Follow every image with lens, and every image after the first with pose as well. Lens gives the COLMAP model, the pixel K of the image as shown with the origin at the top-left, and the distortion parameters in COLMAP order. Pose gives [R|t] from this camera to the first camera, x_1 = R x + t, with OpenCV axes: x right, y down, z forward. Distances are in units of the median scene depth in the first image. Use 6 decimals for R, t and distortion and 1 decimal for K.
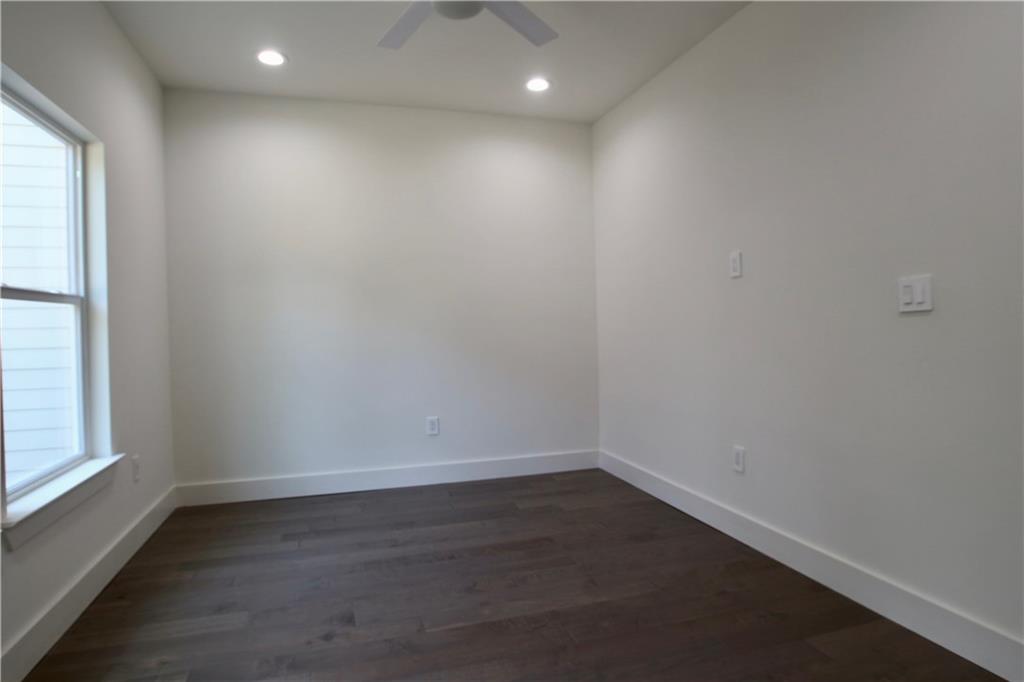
lens RADIAL K [[578.6, 0, 512.0], [0, 578.6, 341.0], [0, 0, 1]] dist [-0.082101, 0.037114]
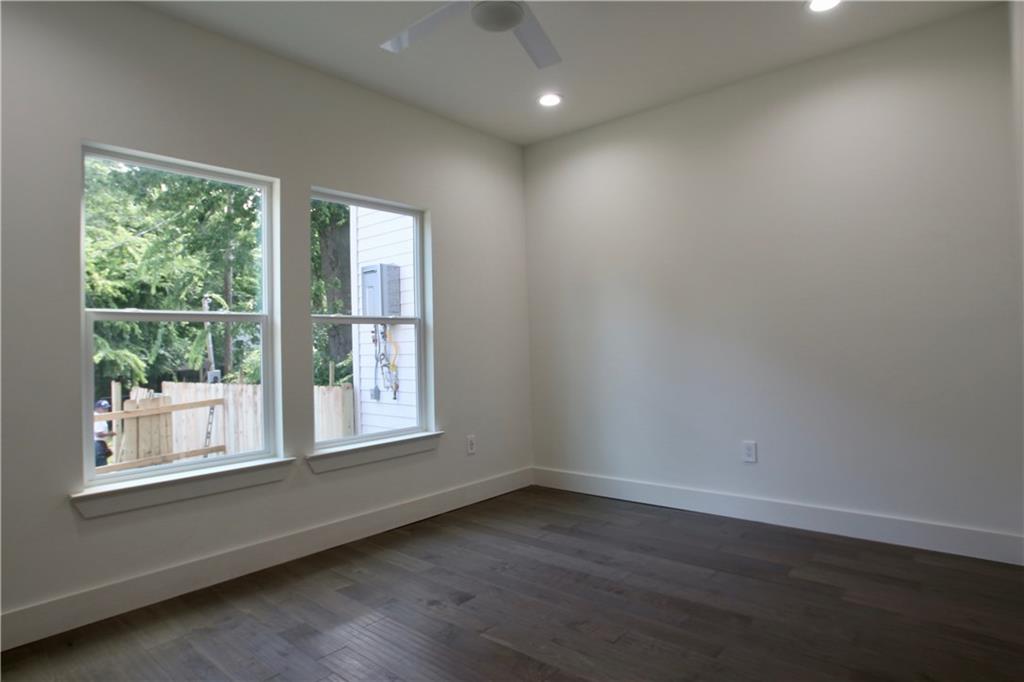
lens RADIAL K [[578.6, 0, 512.0], [0, 578.6, 341.0], [0, 0, 1]] dist [-0.082101, 0.037114]
pose [[0.513881, -0.006133, -0.857839, 0.584585], [-0.004394, 0.999943, -0.009781, -0.007431], [0.857850, 0.008796, 0.513825, 0.394363]]
